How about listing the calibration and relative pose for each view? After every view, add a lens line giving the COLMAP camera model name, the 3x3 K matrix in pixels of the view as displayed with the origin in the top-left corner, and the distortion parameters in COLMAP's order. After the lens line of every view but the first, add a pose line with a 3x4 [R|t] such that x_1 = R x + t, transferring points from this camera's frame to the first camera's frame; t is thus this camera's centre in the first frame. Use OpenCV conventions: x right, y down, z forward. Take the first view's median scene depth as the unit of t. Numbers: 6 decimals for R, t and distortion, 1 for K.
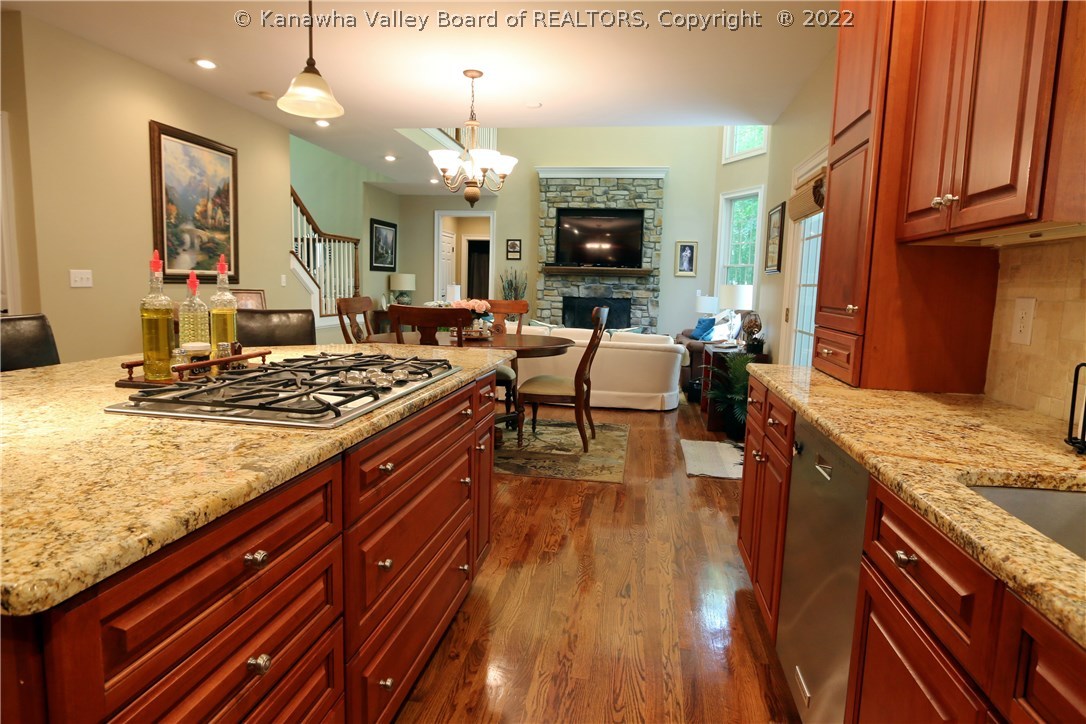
lens RADIAL K [[602.2, 0, 543.0], [0, 602.2, 352.3], [0, 0, 1]] dist [-0.014646, 0.004431]
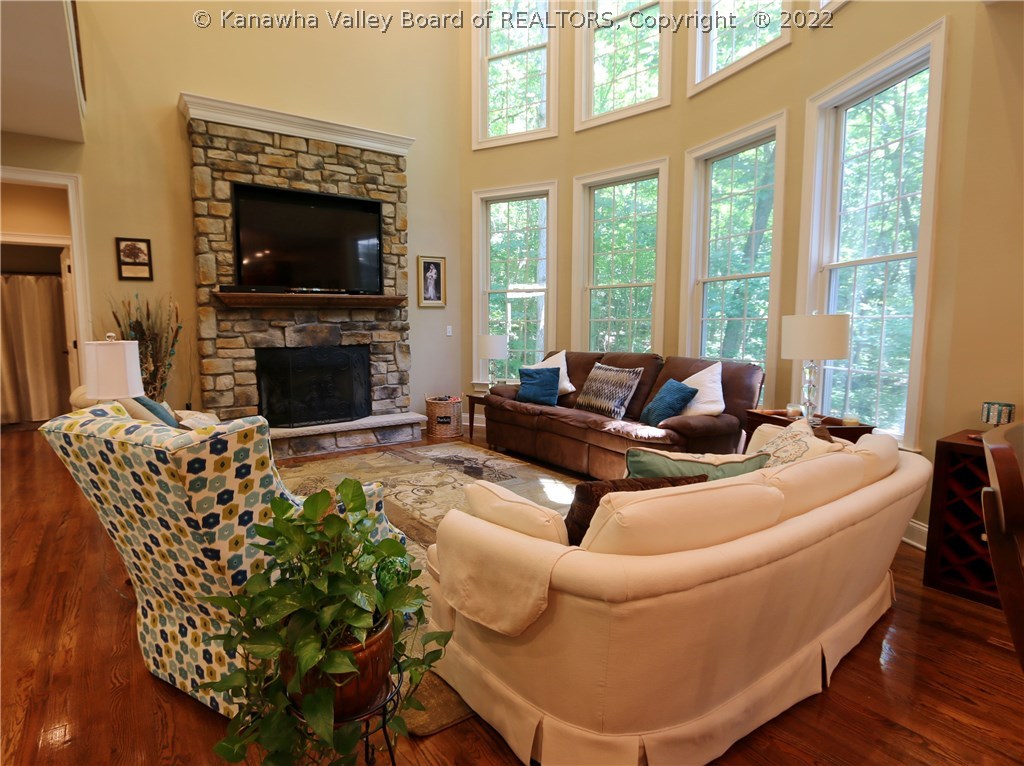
lens RADIAL K [[530.8, 0, 455.7], [0, 530.8, 376.5], [0, 0, 1]] dist [-0.017116, 0.000996]
pose [[0.738252, -0.102514, 0.666689, -0.158718], [0.105439, 0.993772, 0.036052, -0.066752], [-0.666233, 0.043680, 0.744463, 0.534668]]
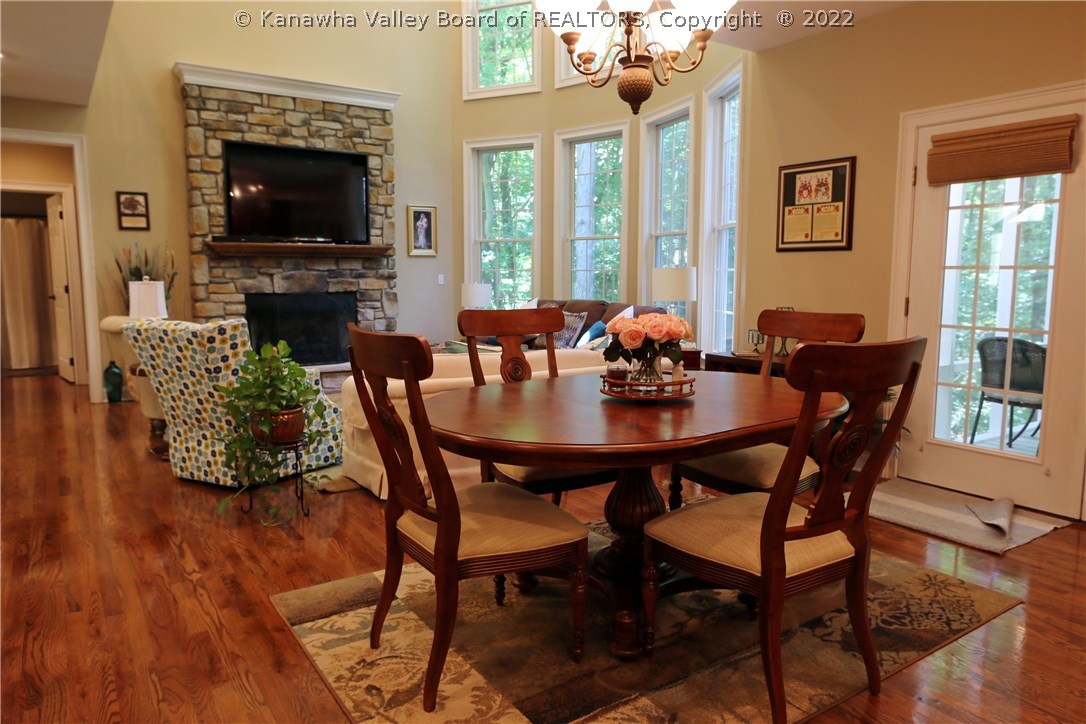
lens RADIAL K [[731.9, 0, 548.3], [0, 731.9, 355.5], [0, 0, 1]] dist [-0.013891, 0.015090]
pose [[0.721587, -0.106741, 0.684045, -0.252592], [0.097783, 0.993852, 0.051935, -0.041598], [-0.685383, 0.029413, 0.727588, 0.287281]]
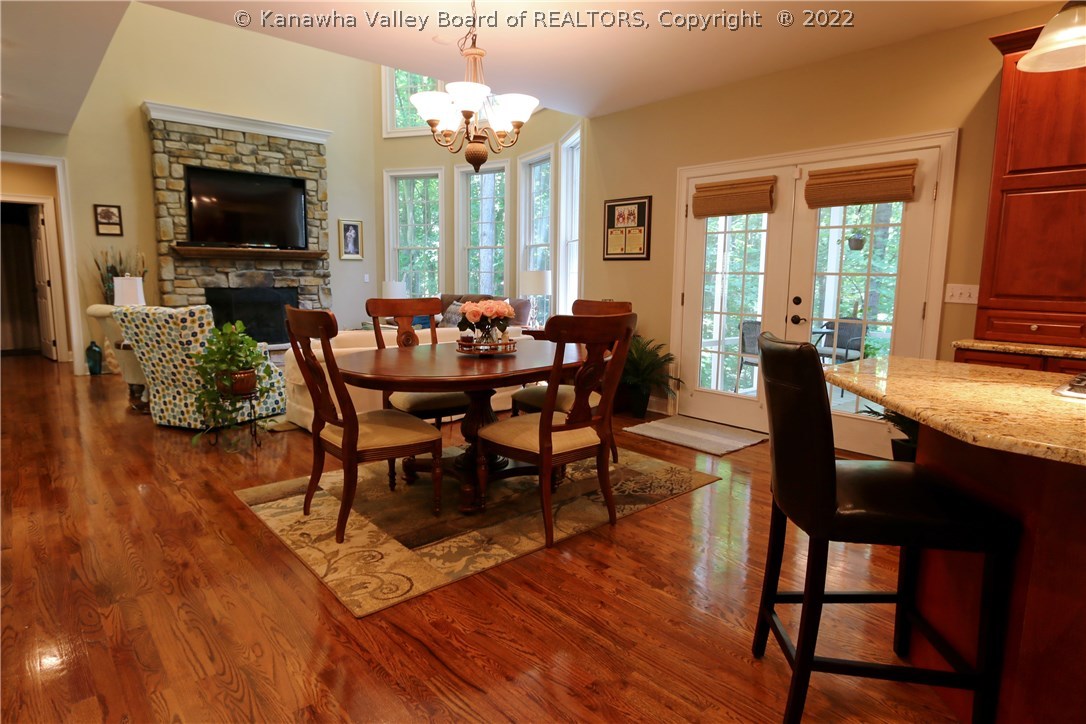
lens RADIAL K [[602.2, 0, 548.0], [0, 602.2, 355.9], [0, 0, 1]] dist [-0.014646, 0.004431]
pose [[0.624835, -0.126828, 0.770387, -0.287116], [0.094200, 0.991756, 0.086869, -0.034942], [-0.775053, 0.018291, 0.631631, 0.216190]]
